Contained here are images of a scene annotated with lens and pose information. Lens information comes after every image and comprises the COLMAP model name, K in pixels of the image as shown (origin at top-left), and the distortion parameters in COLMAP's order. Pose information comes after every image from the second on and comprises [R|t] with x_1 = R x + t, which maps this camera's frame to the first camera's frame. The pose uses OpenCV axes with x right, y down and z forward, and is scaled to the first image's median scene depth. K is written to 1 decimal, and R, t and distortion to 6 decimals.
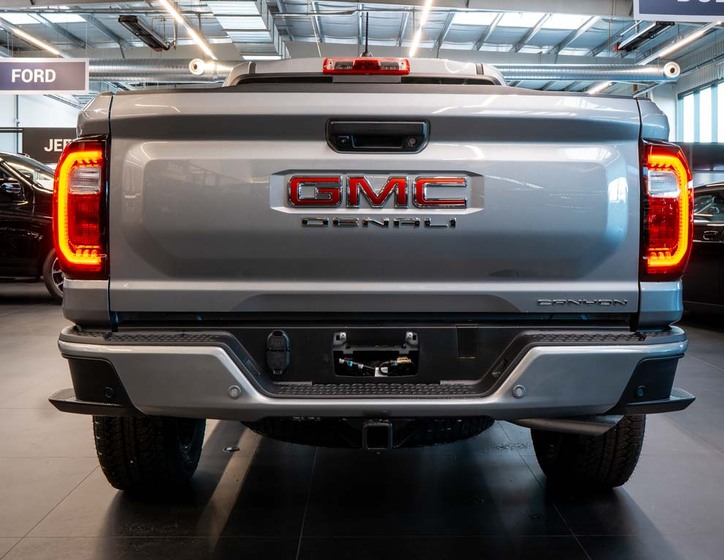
lens RADIAL K [[834.7, 0, 364.0], [0, 834.7, 255.3], [0, 0, 1]] dist [-0.005740, 0.006499]
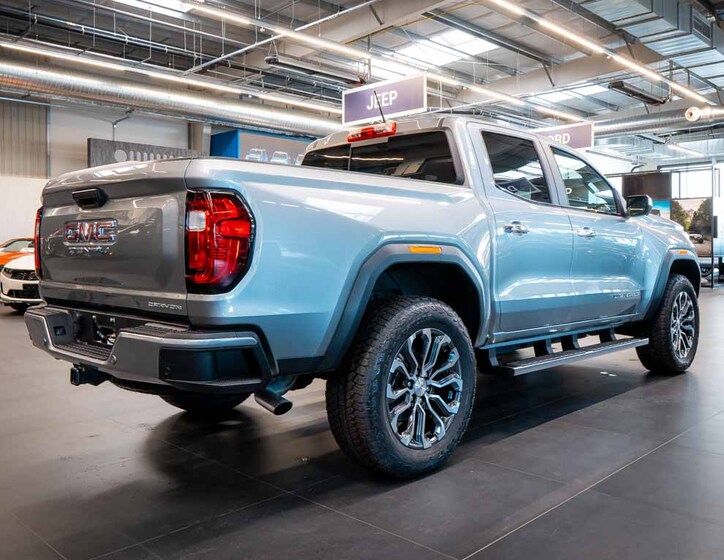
lens RADIAL K [[644.6, 0, 337.4], [0, 644.6, 277.0], [0, 0, 1]] dist [0.000210, 0.000703]
pose [[0.686572, 0.030400, -0.726426, 1.259893], [-0.028735, 0.999479, 0.014668, -0.017259], [0.726494, 0.010804, 0.687088, 0.451060]]
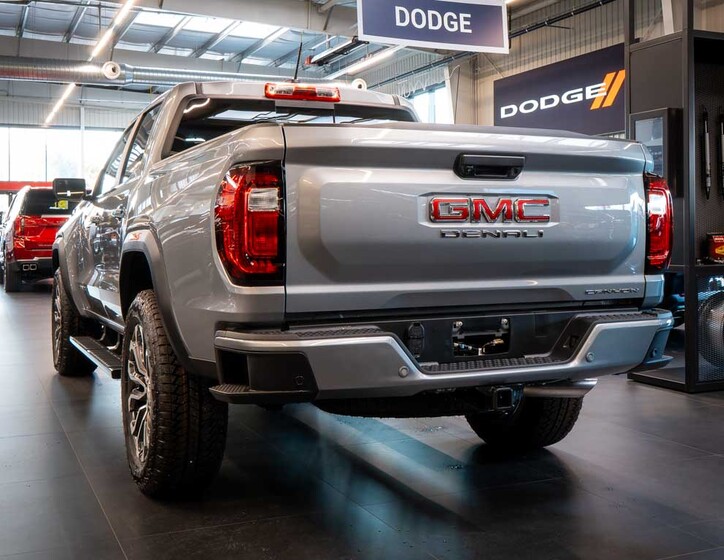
lens RADIAL K [[905.6, 0, 362.0], [0, 905.6, 280.0], [0, 0, 1]] dist [-0.007331, -0.010453]
pose [[0.919713, -0.029183, 0.391505, -0.689181], [0.026548, 0.999574, 0.012143, 0.009029], [-0.391693, -0.000774, 0.920096, -0.199739]]
